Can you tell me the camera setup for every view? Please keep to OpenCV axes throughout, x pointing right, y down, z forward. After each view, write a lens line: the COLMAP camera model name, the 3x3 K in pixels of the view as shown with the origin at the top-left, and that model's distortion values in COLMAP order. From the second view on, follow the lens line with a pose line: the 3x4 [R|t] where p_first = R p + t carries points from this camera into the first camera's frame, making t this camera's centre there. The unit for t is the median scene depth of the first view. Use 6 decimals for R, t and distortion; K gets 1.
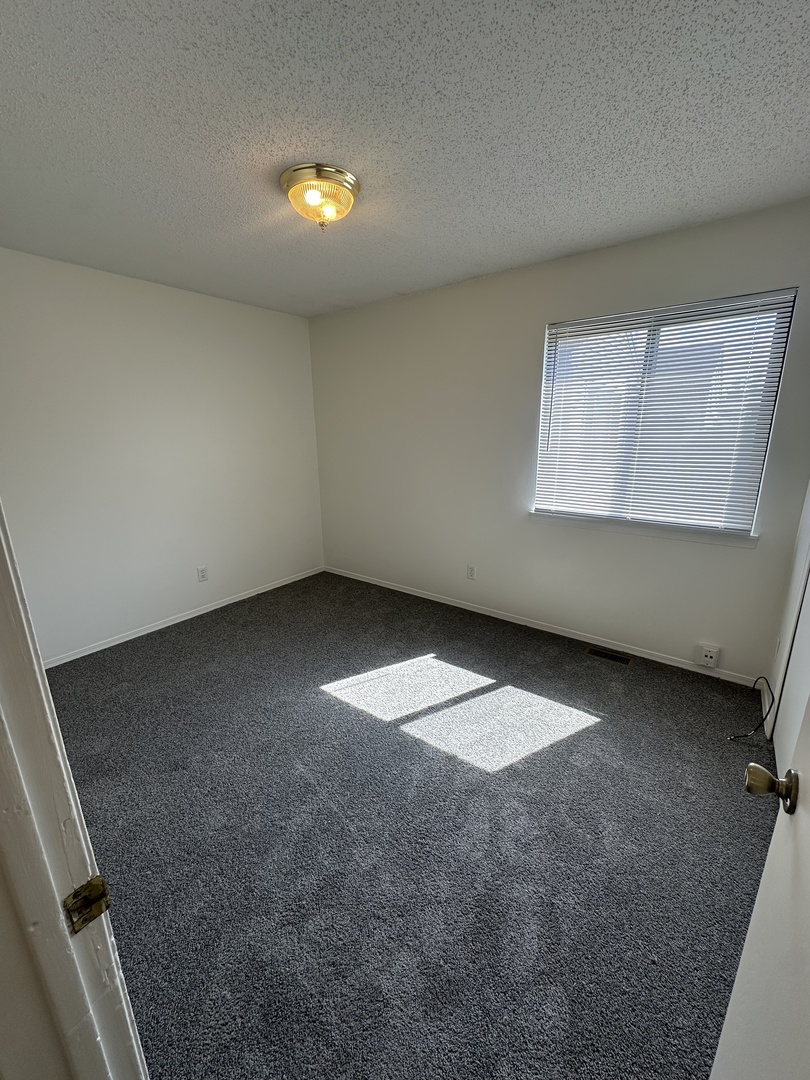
lens RADIAL K [[429.7, 0, 405.0], [0, 429.7, 540.0], [0, 0, 1]] dist [-0.003818, 0.000105]
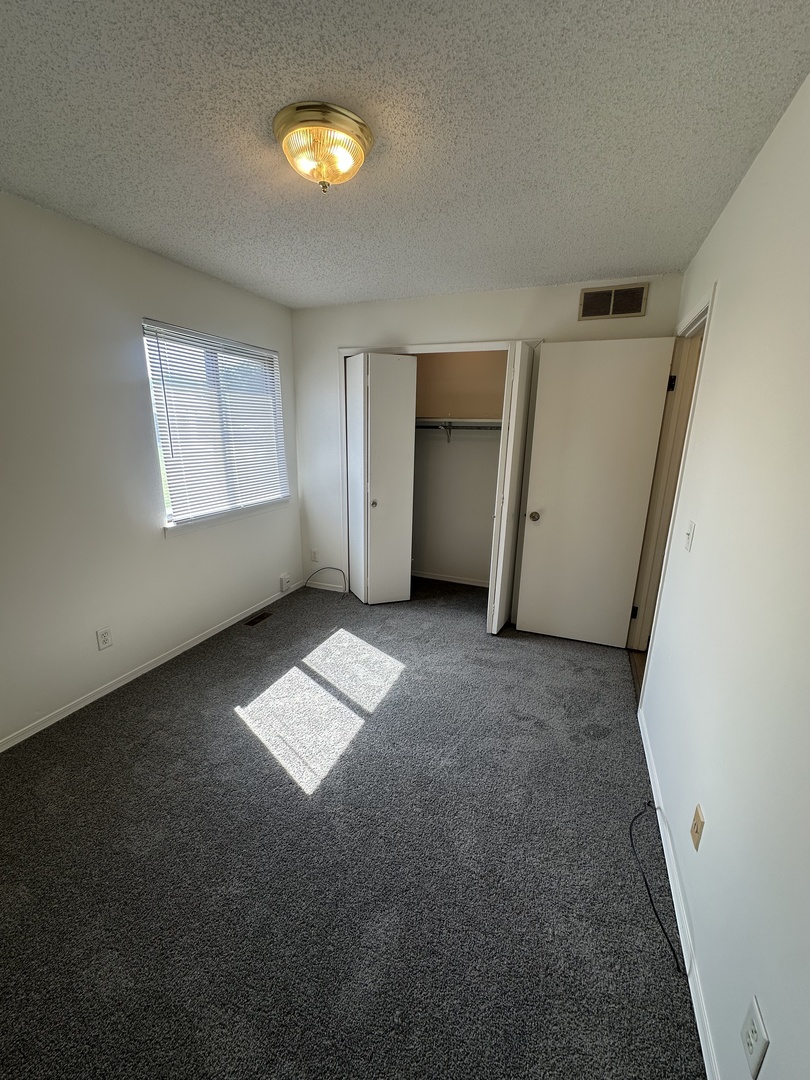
lens RADIAL K [[429.7, 0, 405.0], [0, 429.7, 540.0], [0, 0, 1]] dist [-0.003818, 0.000105]
pose [[-0.259017, -0.235330, 0.936766, -0.772416], [0.234615, 0.925488, 0.297368, -0.217418], [-0.936945, 0.296802, -0.184505, 0.813173]]
